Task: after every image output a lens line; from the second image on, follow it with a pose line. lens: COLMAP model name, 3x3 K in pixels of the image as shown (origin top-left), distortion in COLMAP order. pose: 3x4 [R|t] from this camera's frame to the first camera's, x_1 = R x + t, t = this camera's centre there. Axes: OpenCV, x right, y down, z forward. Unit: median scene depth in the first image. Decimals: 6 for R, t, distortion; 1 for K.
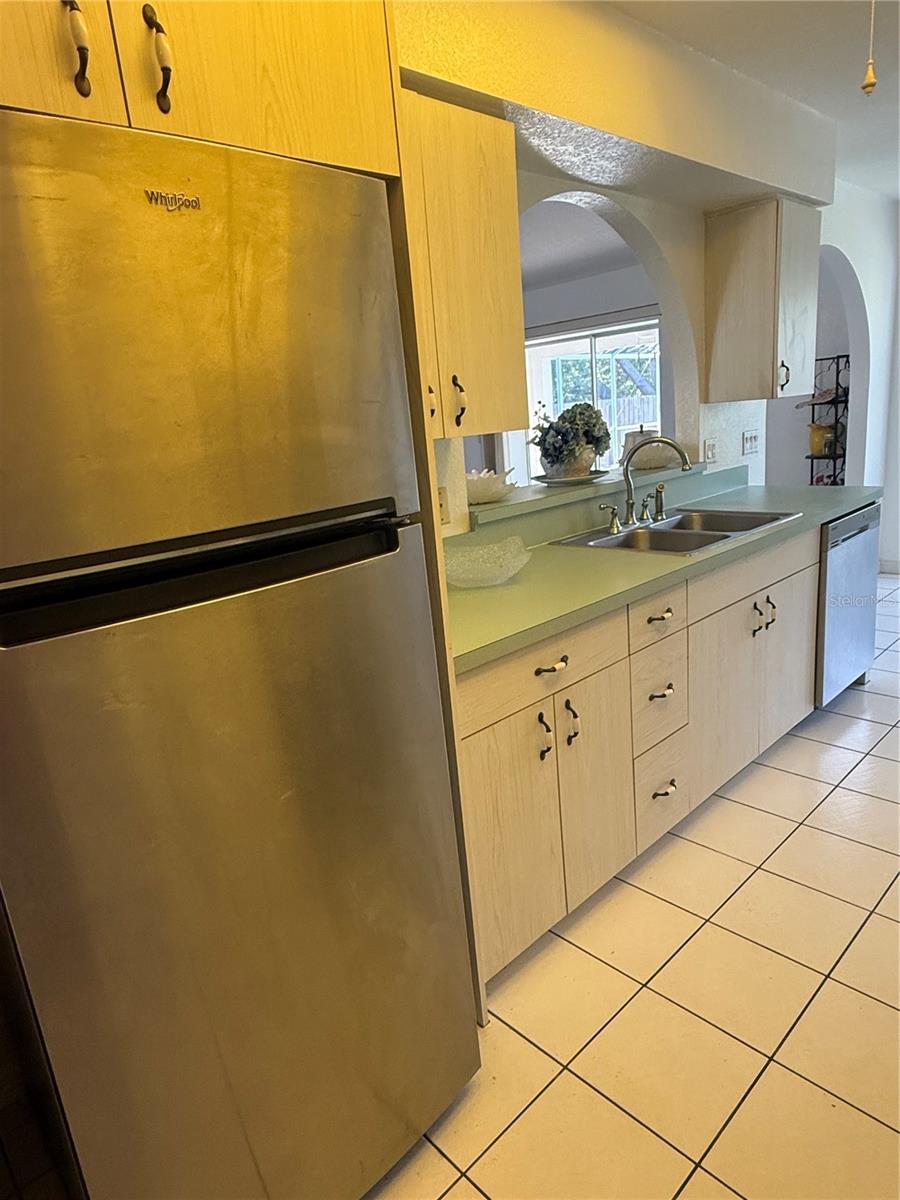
lens RADIAL K [[727.2, 0, 452.9], [0, 727.2, 600.1], [0, 0, 1]] dist [-0.000698, 0.001833]
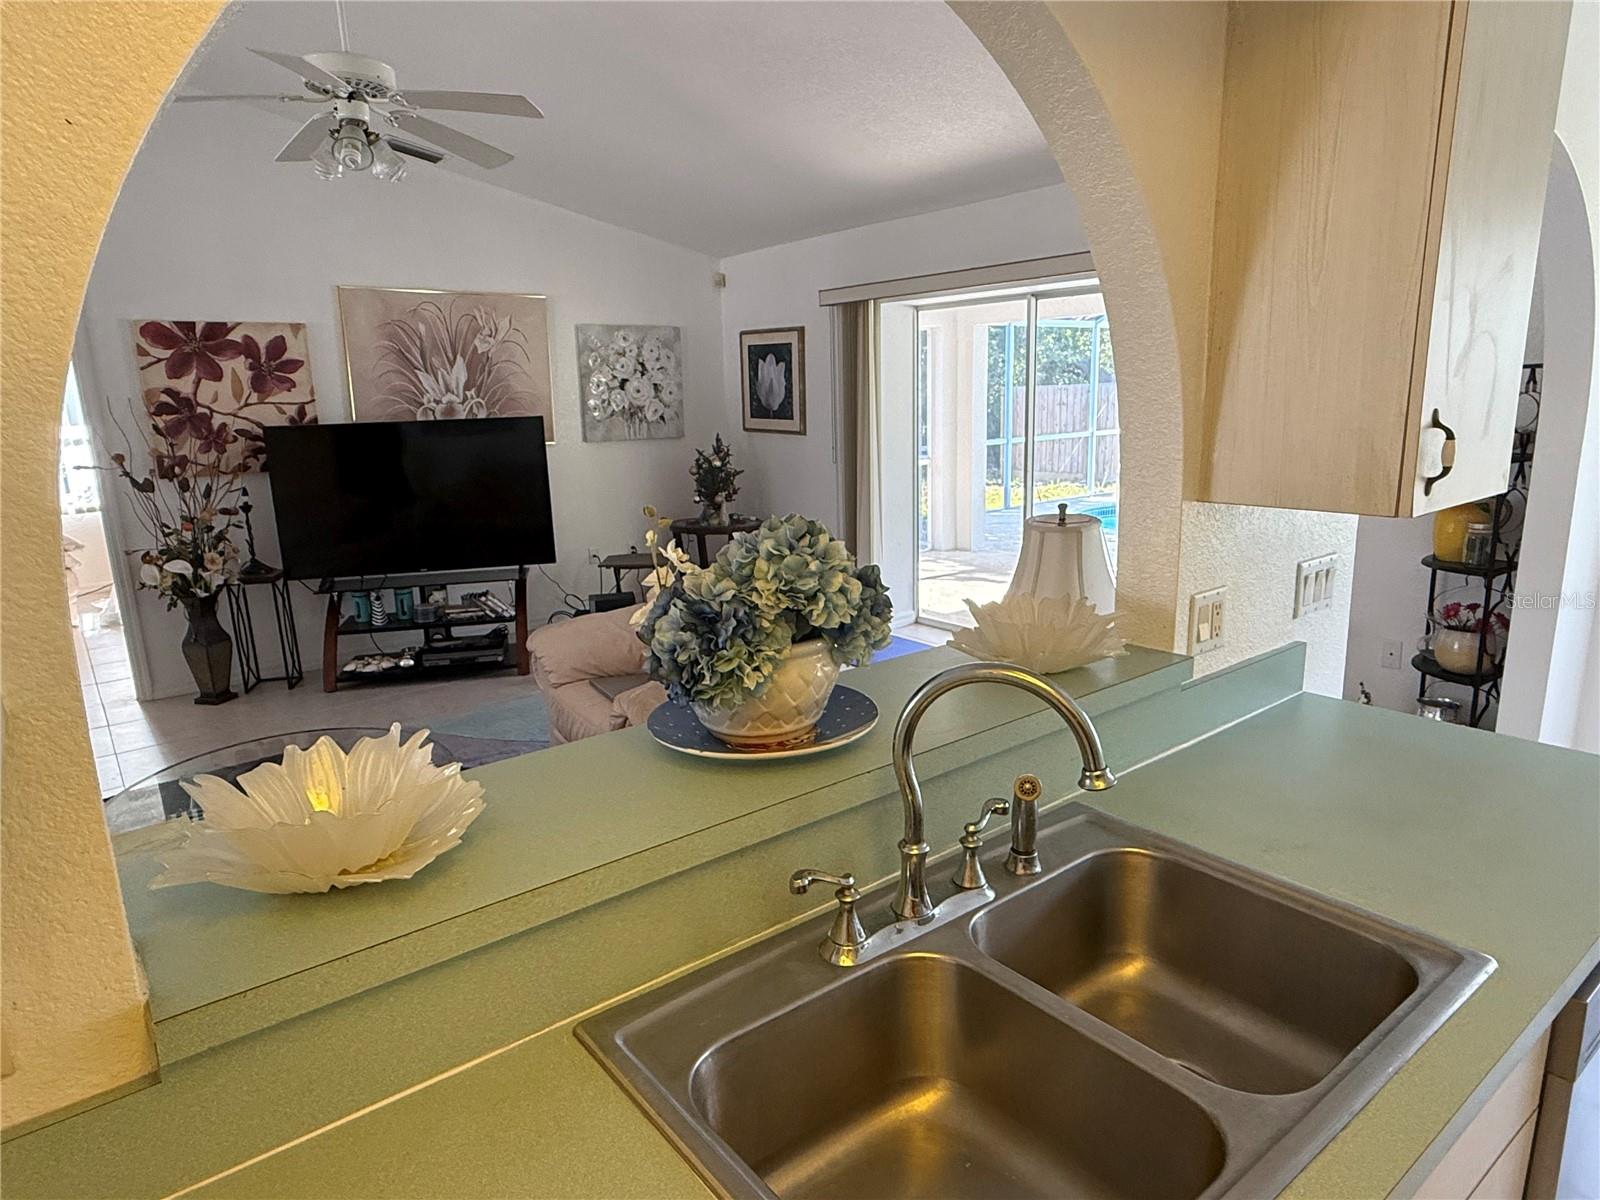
lens RADIAL K [[969.6, 0, 797.4], [0, 969.6, 602.7], [0, 0, 1]] dist [-0.000698, 0.001833]
pose [[0.993906, 0.074341, -0.081392, 0.199081], [-0.076486, 0.996792, -0.023557, -0.203875], [0.079380, 0.029639, 0.996404, 0.523060]]
